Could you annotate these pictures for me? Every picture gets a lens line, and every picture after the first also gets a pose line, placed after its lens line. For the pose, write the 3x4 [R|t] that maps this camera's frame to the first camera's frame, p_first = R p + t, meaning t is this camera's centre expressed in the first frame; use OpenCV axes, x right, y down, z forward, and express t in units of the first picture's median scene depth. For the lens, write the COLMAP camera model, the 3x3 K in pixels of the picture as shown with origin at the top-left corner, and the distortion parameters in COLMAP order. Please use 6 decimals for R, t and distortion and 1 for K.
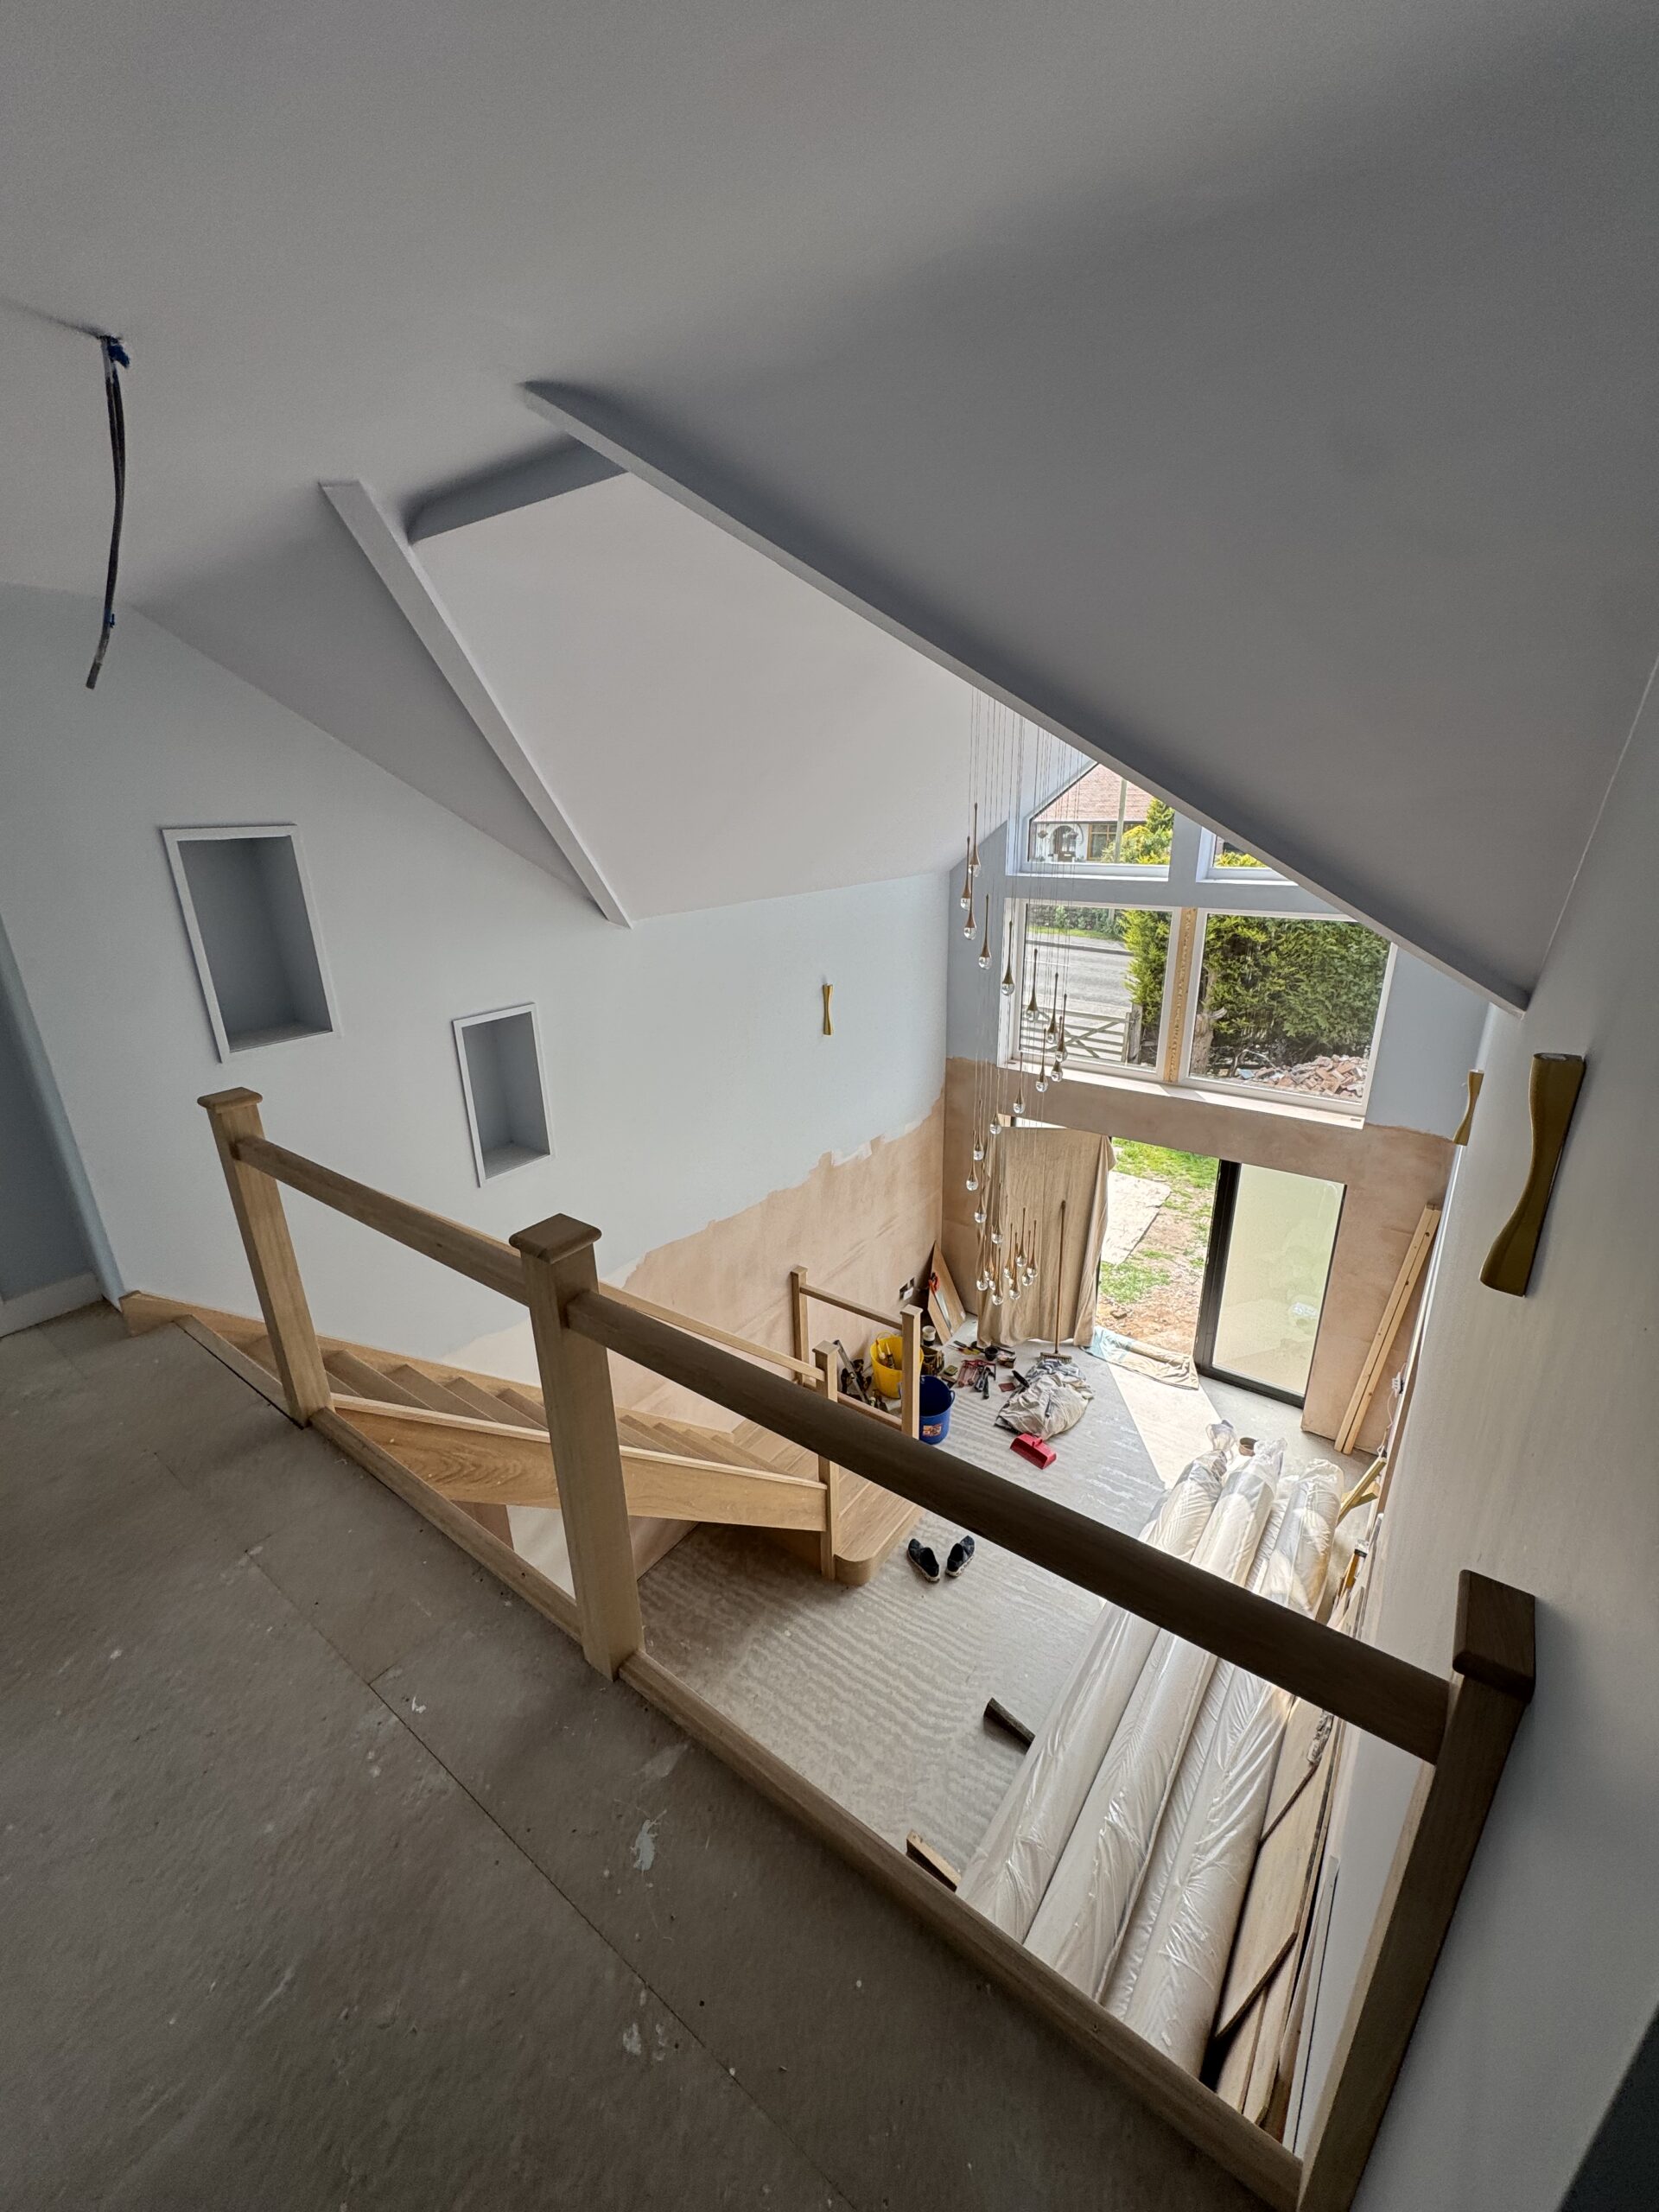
lens RADIAL K [[874.1, 0, 828.0], [0, 874.1, 1122.9], [0, 0, 1]] dist [0.001396, -0.000725]
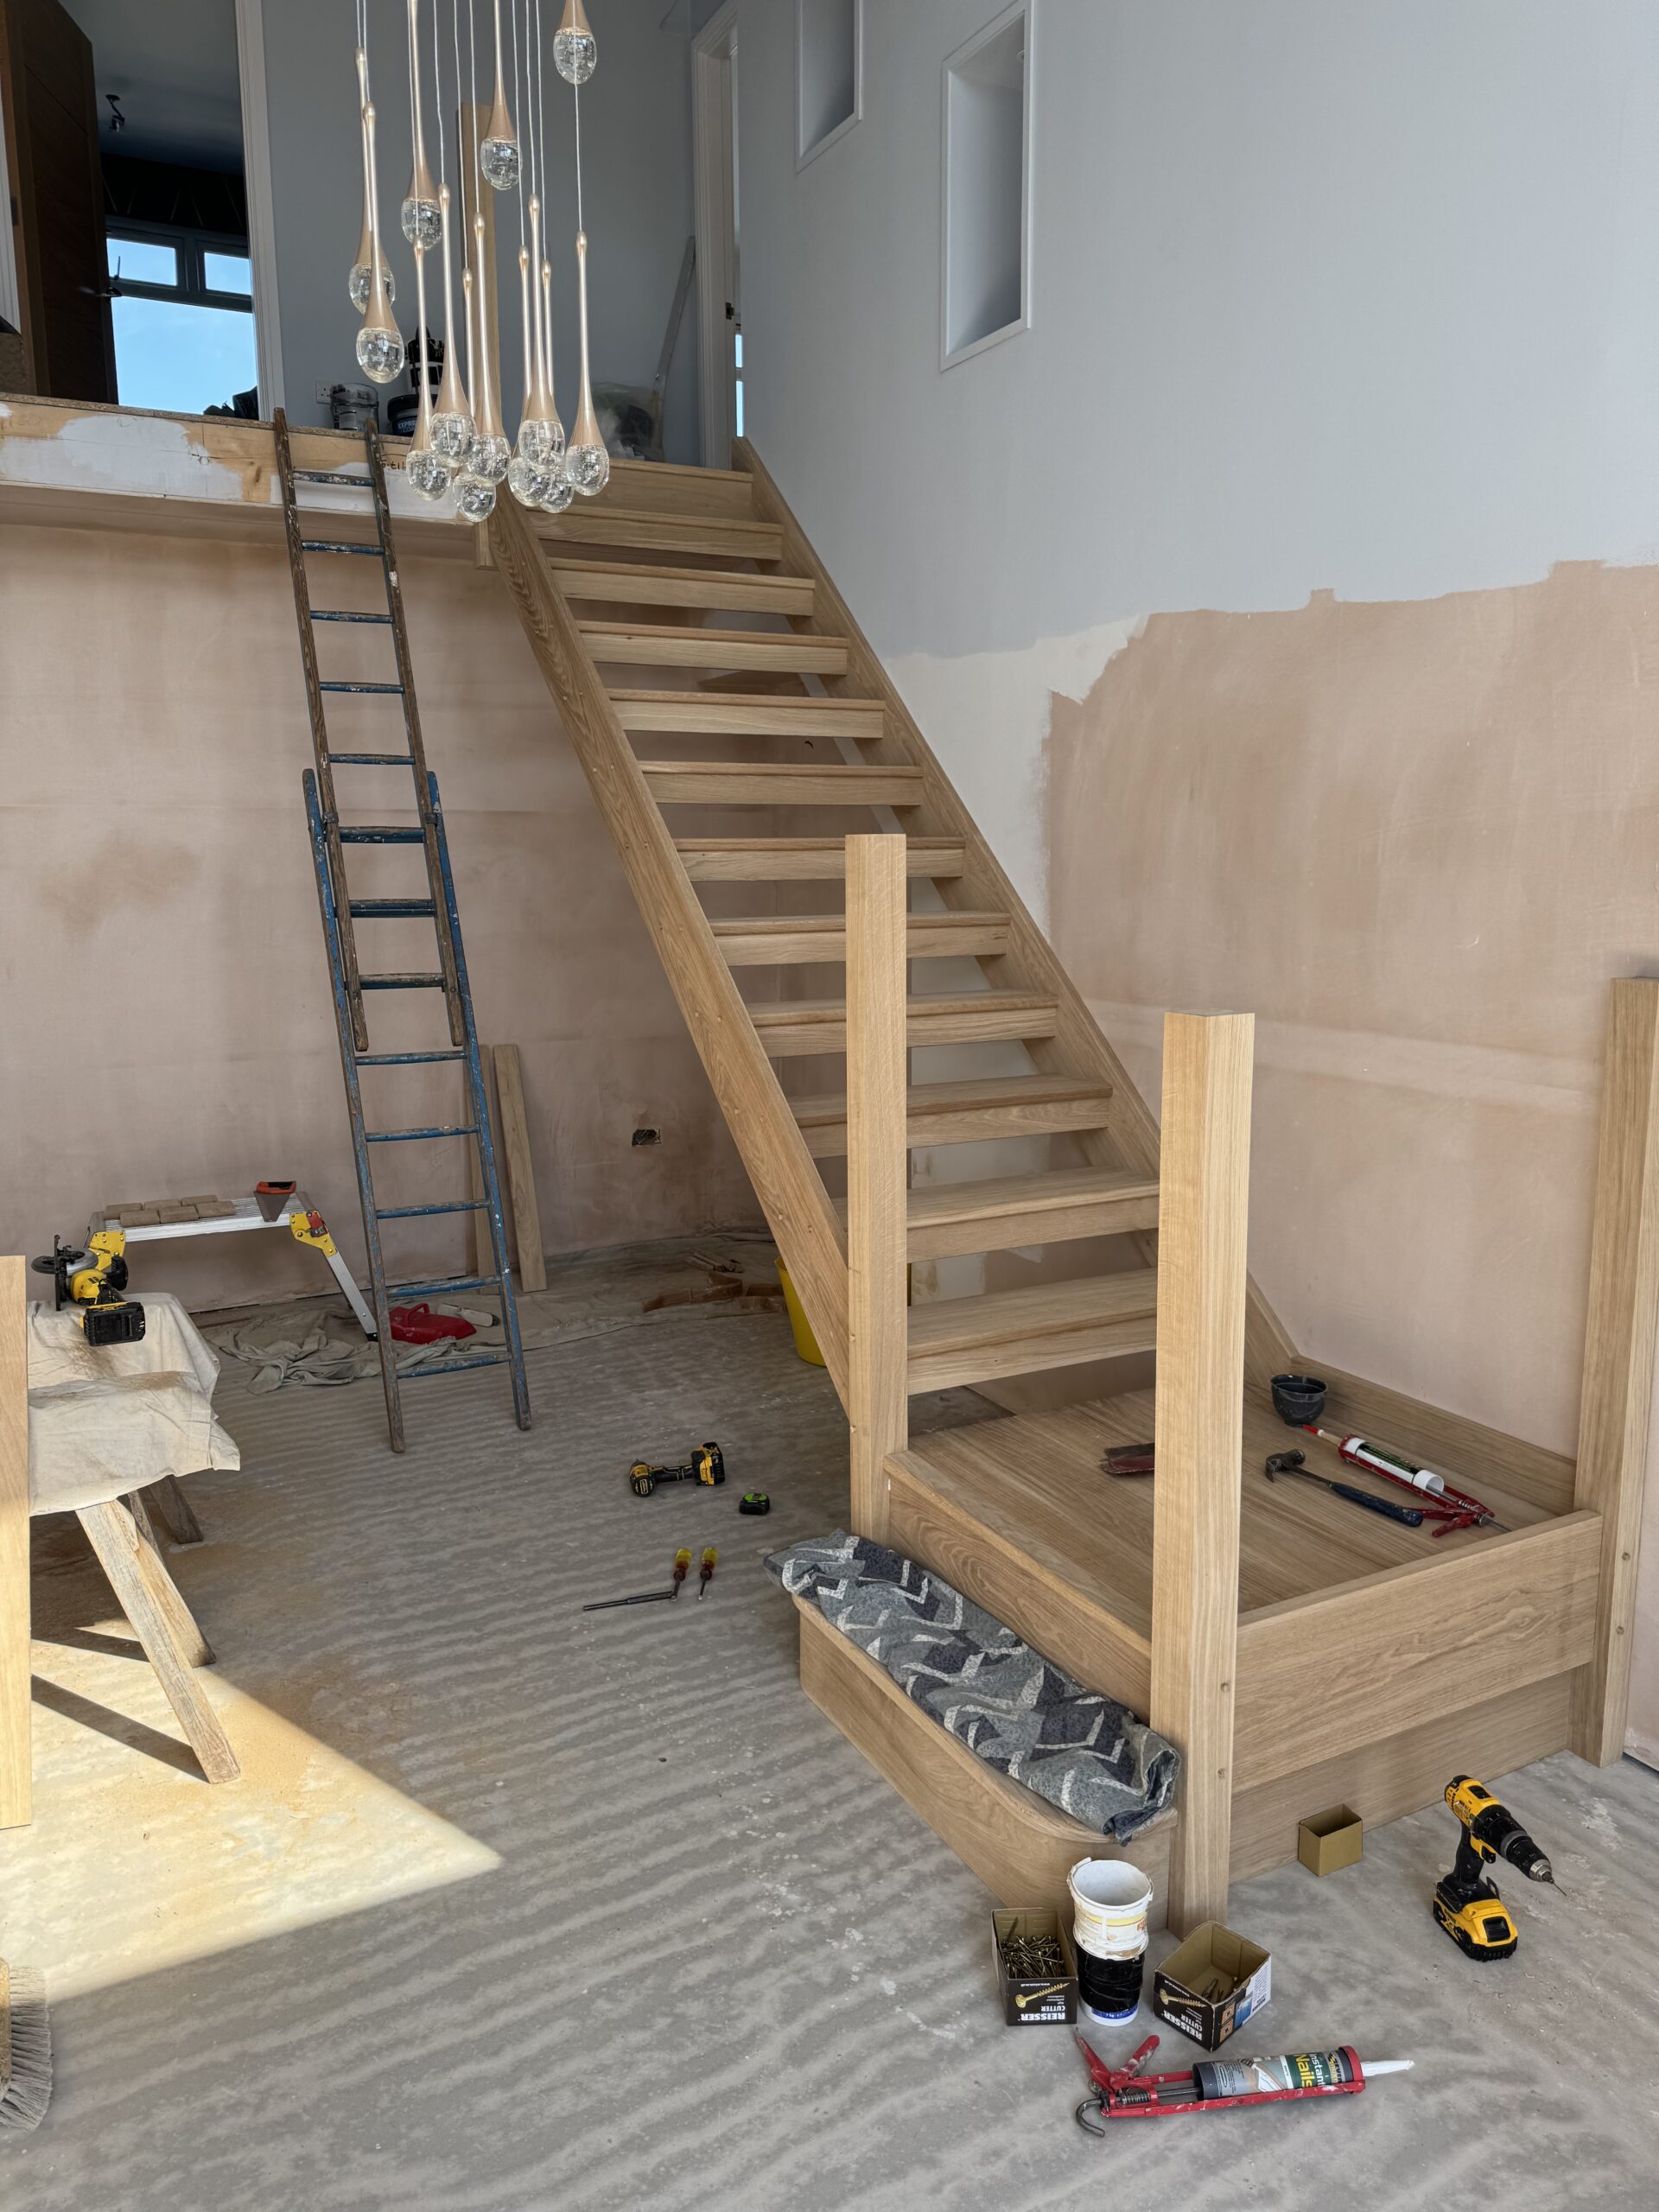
lens RADIAL K [[1556.2, 0, 812.4], [0, 1556.2, 1089.0], [0, 0, 1]] dist [0.042174, -0.044114]
pose [[-0.450815, 0.161034, -0.877972, 0.564678], [-0.299171, 0.899443, 0.318588, 0.167169], [0.840989, 0.406288, -0.357306, 1.249293]]
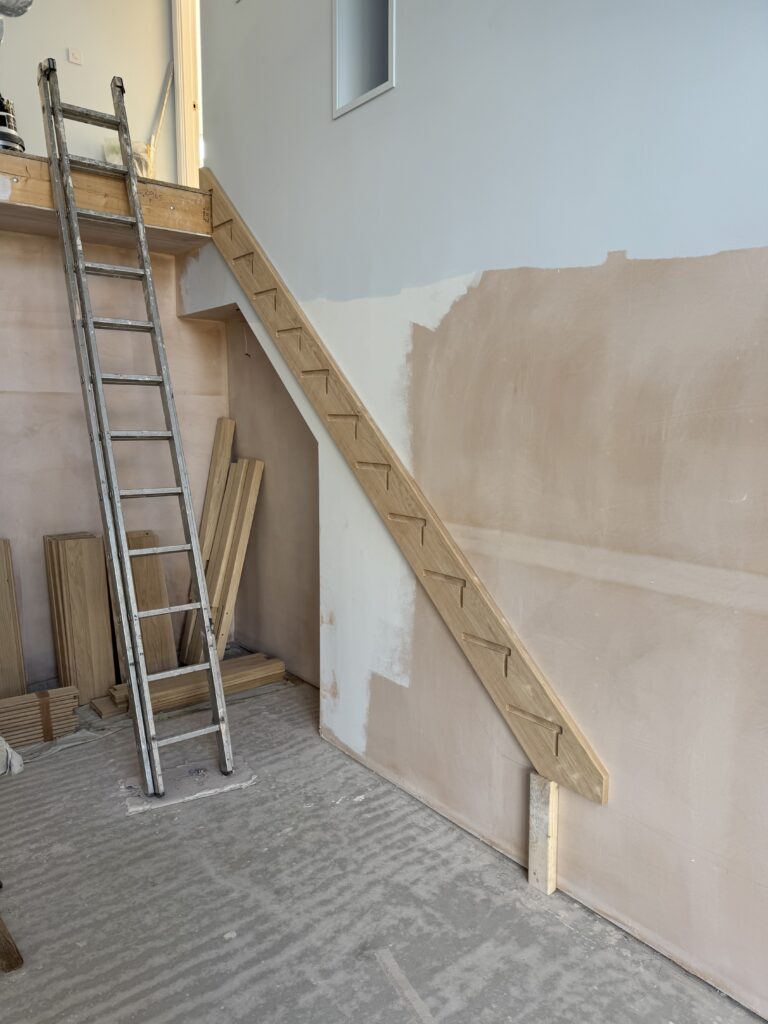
lens RADIAL K [[720.4, 0, 383.0], [0, 720.4, 514.5], [0, 0, 1]] dist [0.042174, -0.044114]
pose [[-0.270519, 0.149167, -0.951088, 0.337942], [-0.340698, 0.909157, 0.239496, 0.212950], [0.900413, 0.388822, -0.195123, 1.128549]]
